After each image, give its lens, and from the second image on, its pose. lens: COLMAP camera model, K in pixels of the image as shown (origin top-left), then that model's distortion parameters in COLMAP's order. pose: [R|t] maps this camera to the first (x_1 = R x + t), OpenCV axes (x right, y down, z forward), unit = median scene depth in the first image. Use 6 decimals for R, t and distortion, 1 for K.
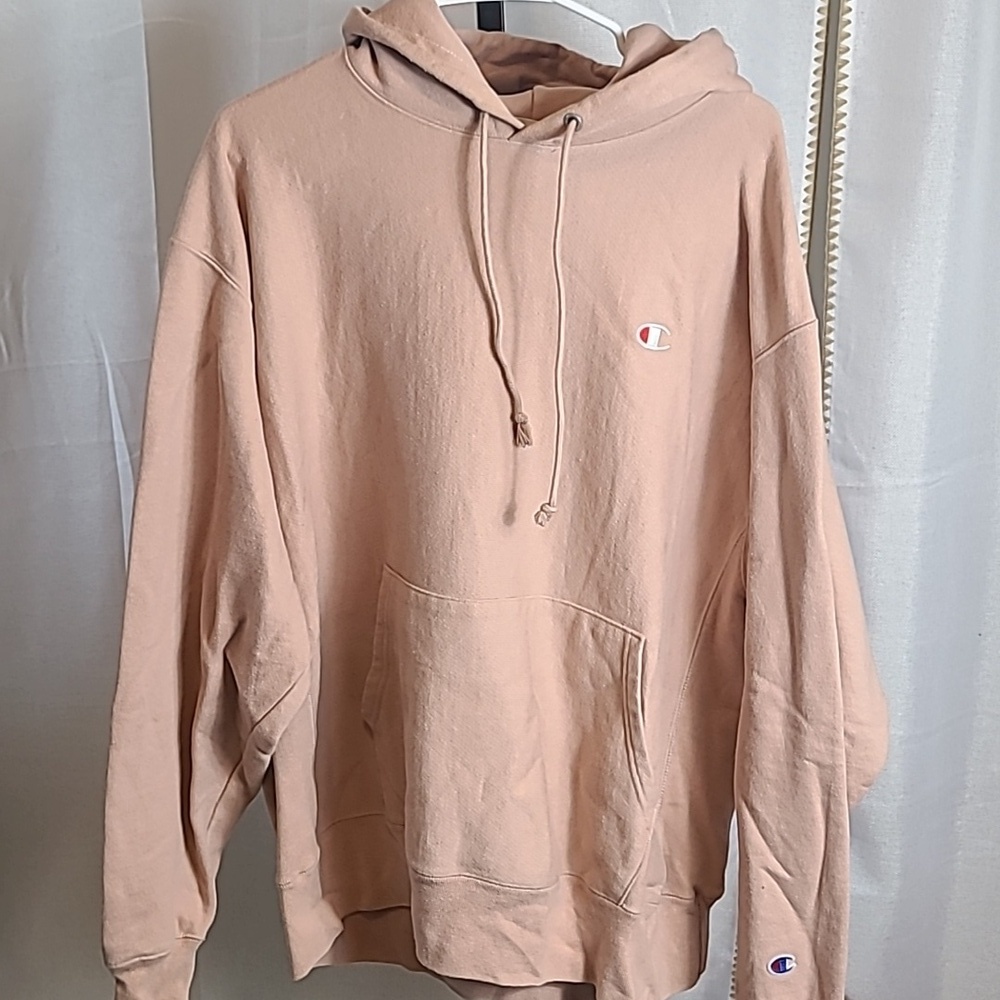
lens RADIAL K [[1648.8, 0, 503.4], [0, 1648.8, 494.0], [0, 0, 1]] dist [0.059673, 0.000000]
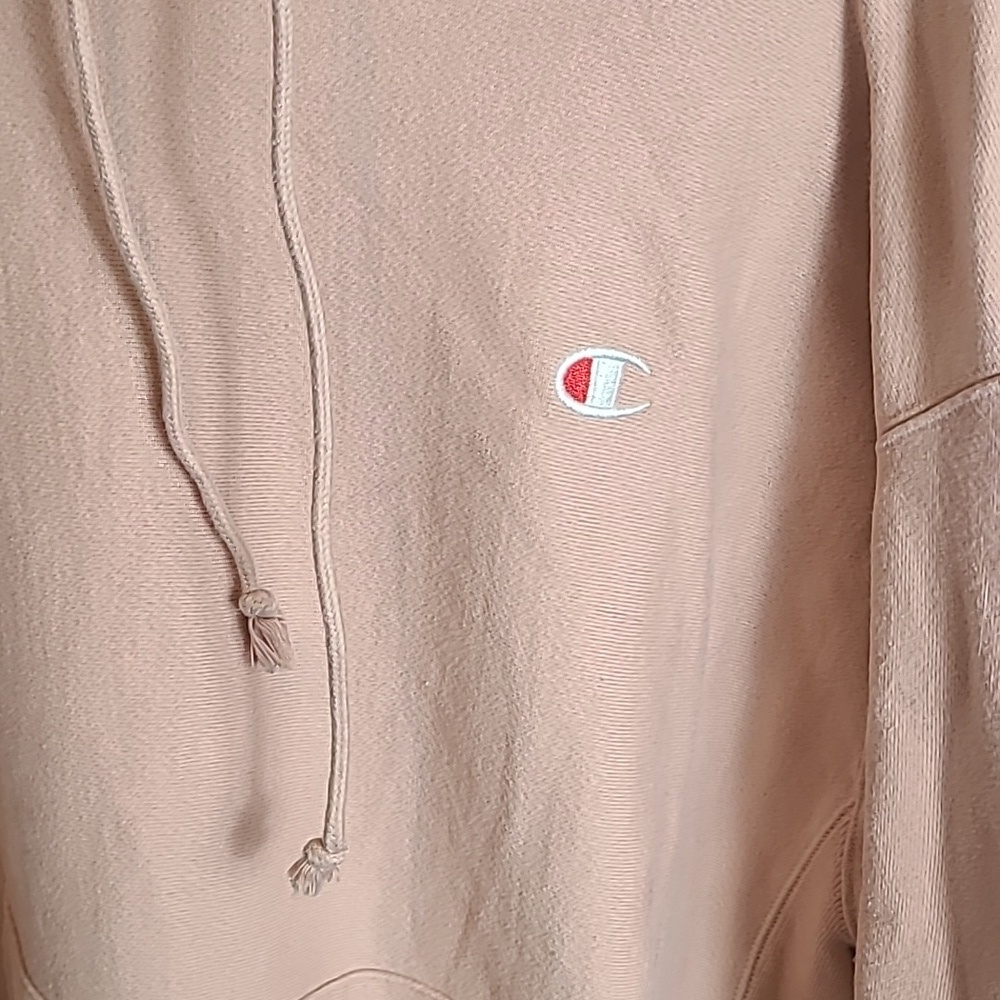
lens RADIAL K [[1648.8, 0, 497.2], [0, 1648.8, 495.0], [0, 0, 1]] dist [0.059673, 0.000000]
pose [[0.998045, -0.013476, -0.061024, 0.089117], [0.021973, 0.989796, 0.140789, -0.122255], [0.058504, -0.141854, 0.988157, 0.630644]]
